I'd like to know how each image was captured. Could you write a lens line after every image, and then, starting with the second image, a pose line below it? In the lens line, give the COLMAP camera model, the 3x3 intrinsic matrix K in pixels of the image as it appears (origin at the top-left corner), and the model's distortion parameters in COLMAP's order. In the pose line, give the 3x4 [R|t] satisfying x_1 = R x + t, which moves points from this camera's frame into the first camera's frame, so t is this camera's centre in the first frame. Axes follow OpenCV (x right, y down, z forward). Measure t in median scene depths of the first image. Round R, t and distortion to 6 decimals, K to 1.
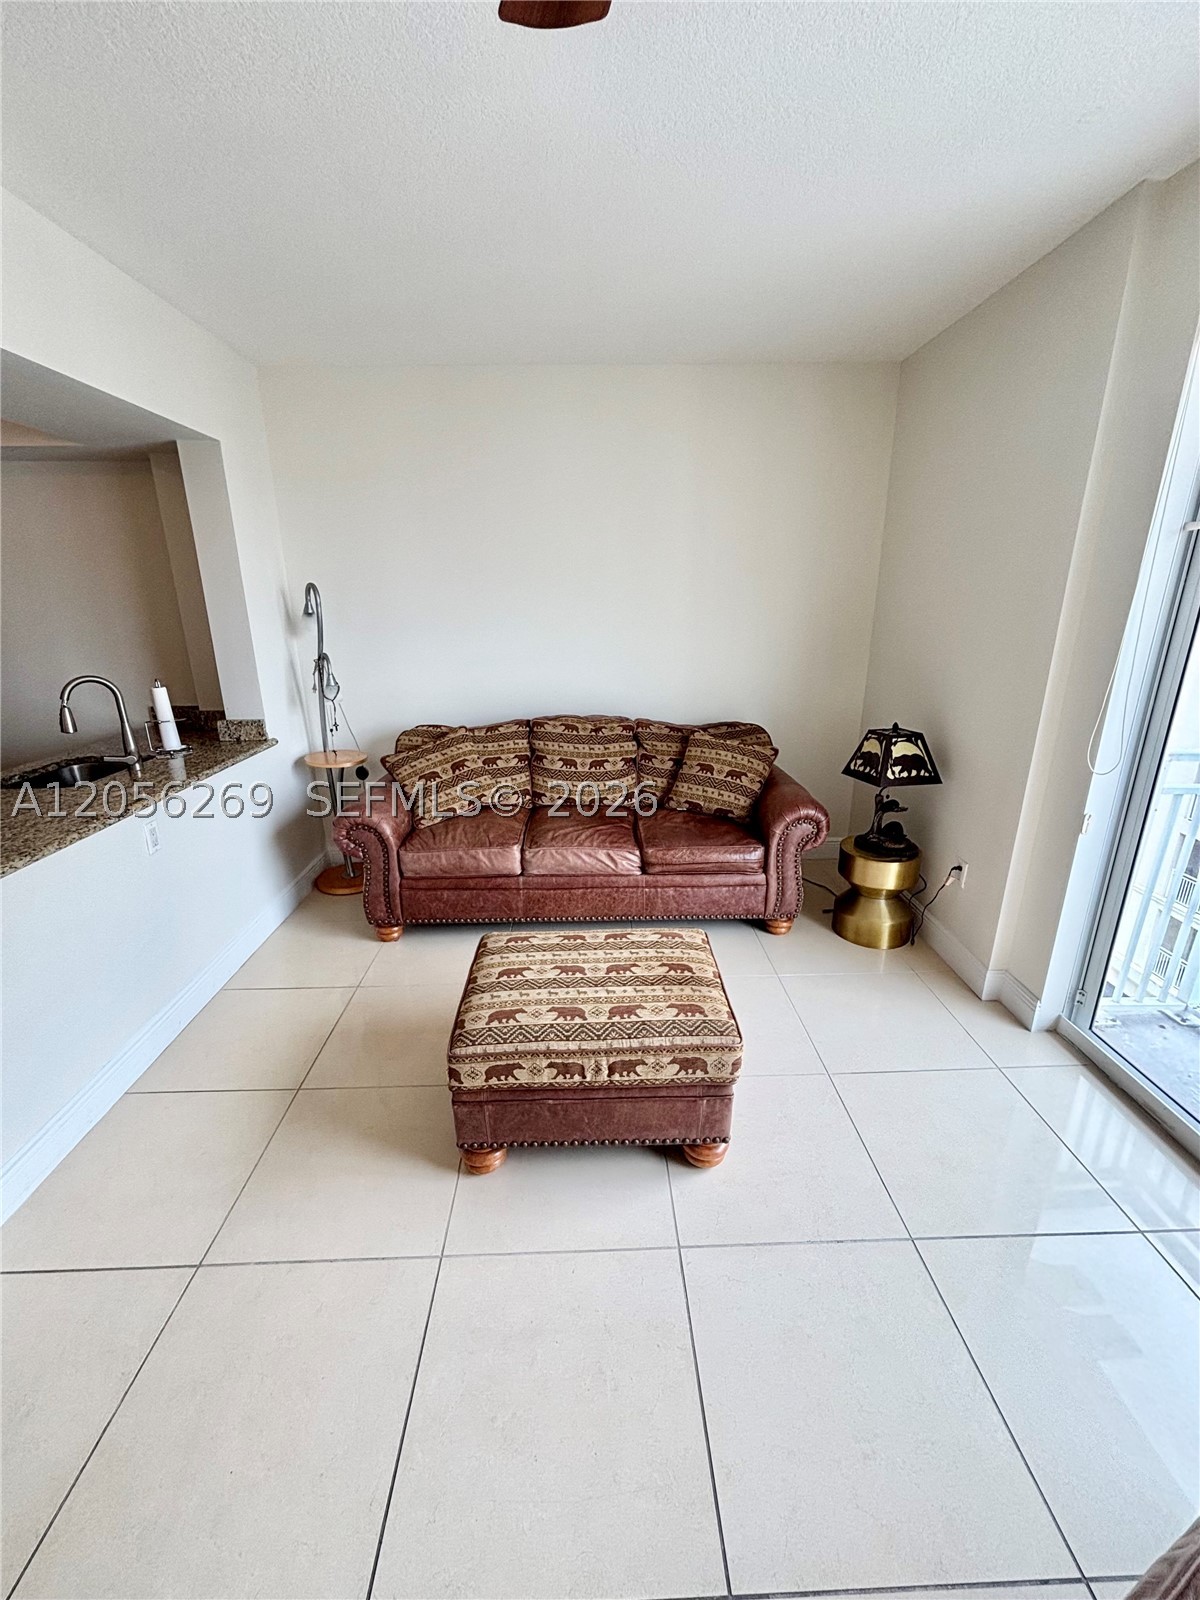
lens RADIAL K [[637.7, 0, 600.0], [0, 637.7, 800.0], [0, 0, 1]] dist [0.001287, 0.000118]
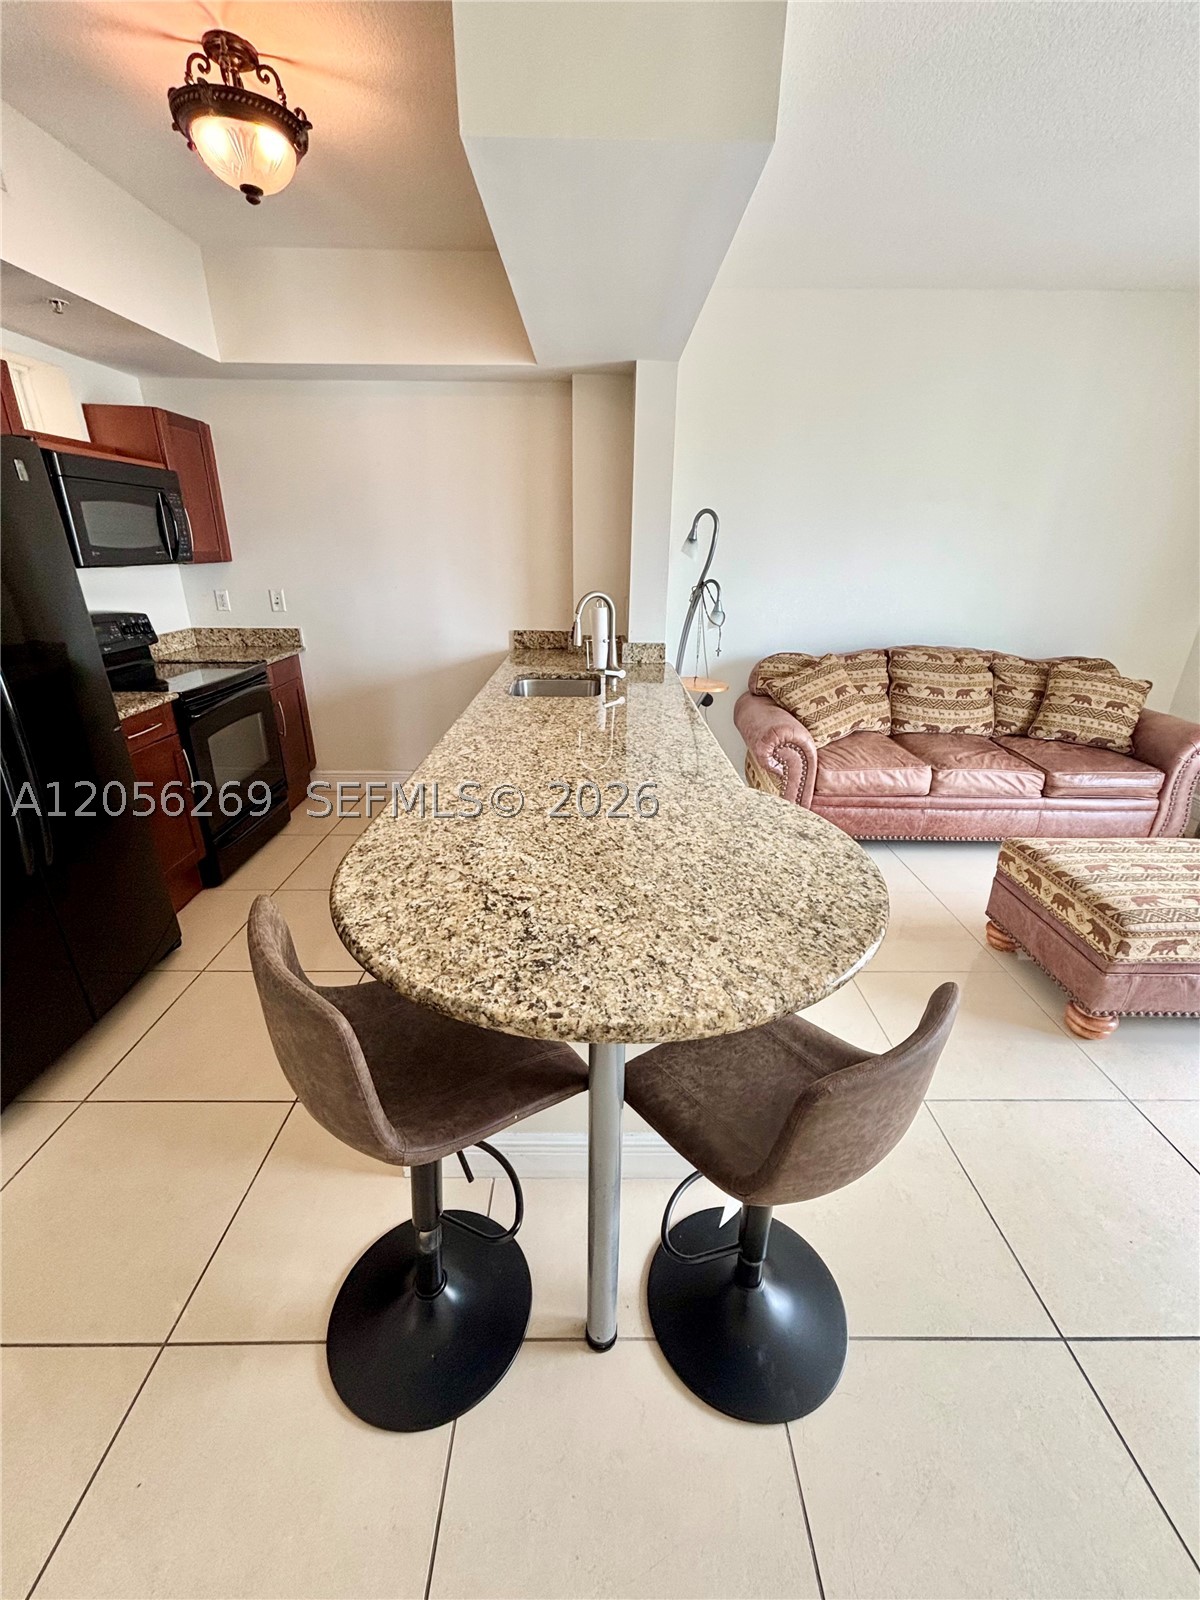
lens RADIAL K [[647.1, 0, 603.4], [0, 647.1, 802.0], [0, 0, 1]] dist [0.002120, 0.000125]
pose [[0.999579, 0.025927, -0.013018, -0.587814], [-0.024794, 0.996425, 0.080767, 0.050677], [0.015066, -0.080410, 0.996648, -0.076336]]
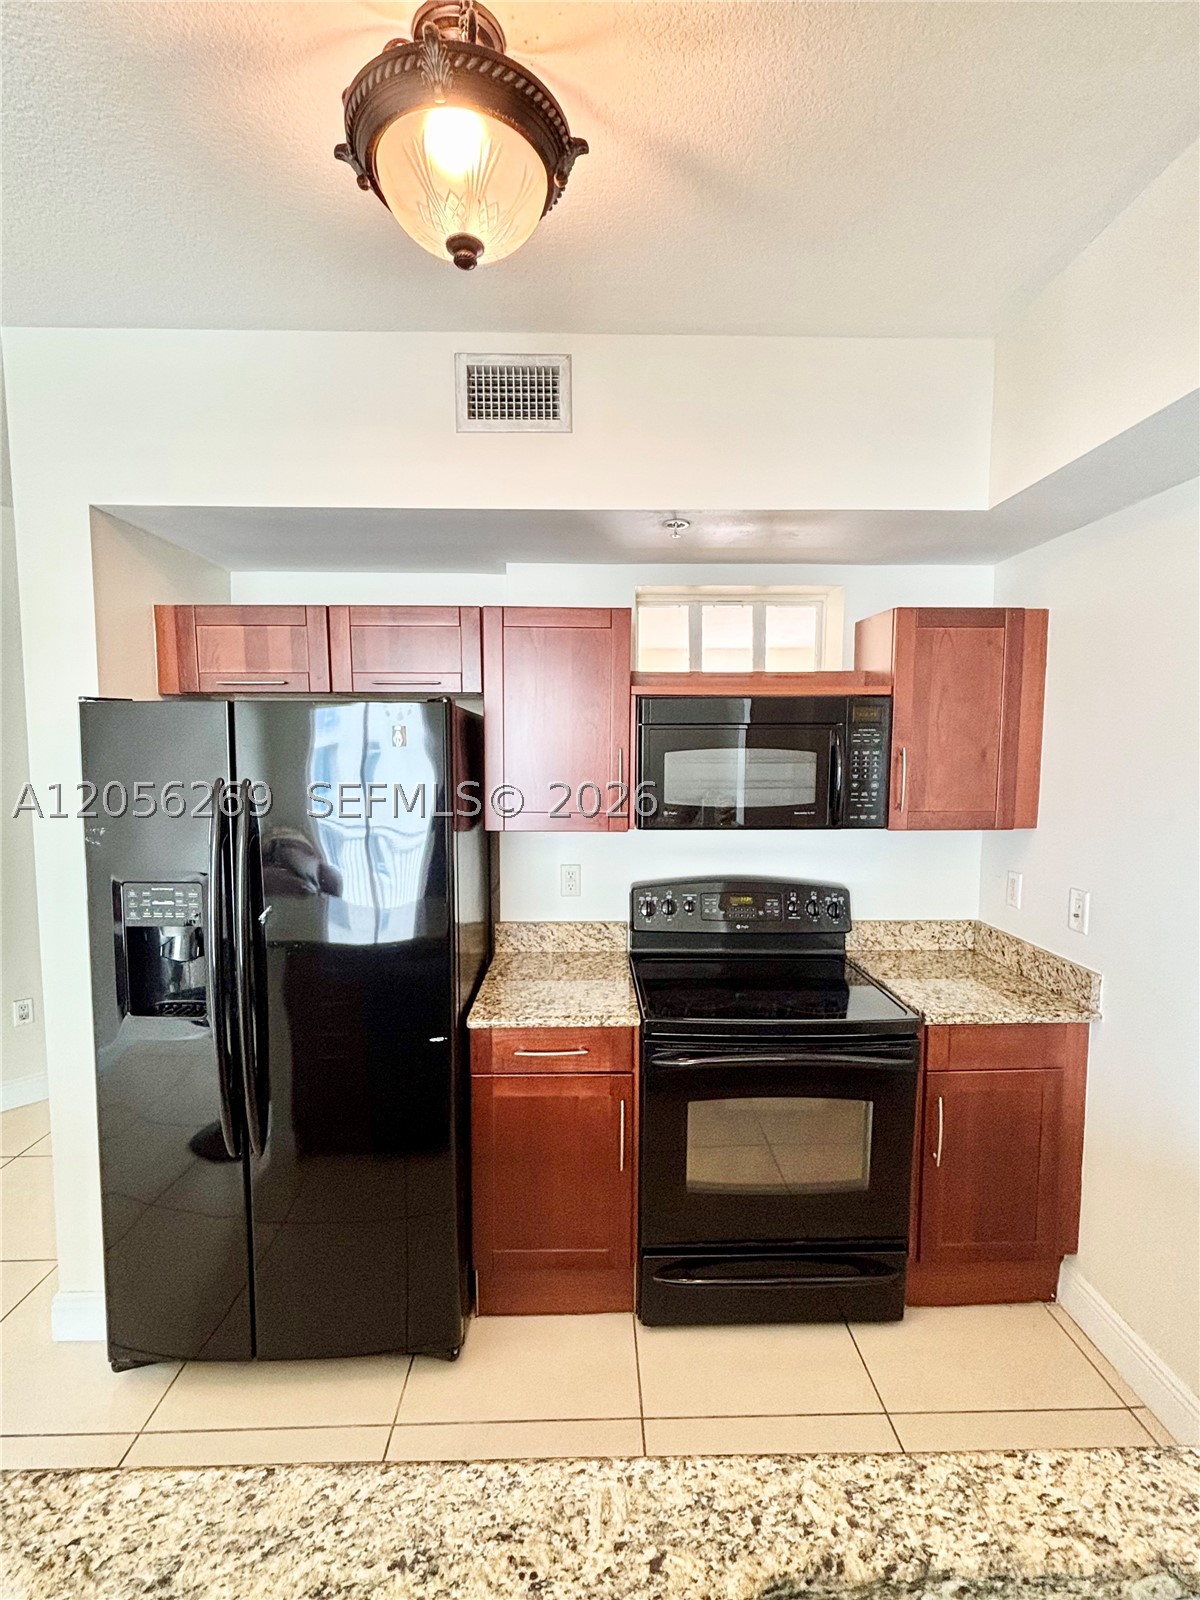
lens RADIAL K [[732.1, 0, 600.0], [0, 732.1, 800.0], [0, 0, 1]] dist [-0.001940, -0.000394]
pose [[-0.005694, 0.086783, -0.996211, -0.554709], [-0.298093, 0.950787, 0.084530, -0.216122], [0.954520, 0.297445, 0.020456, 0.635208]]
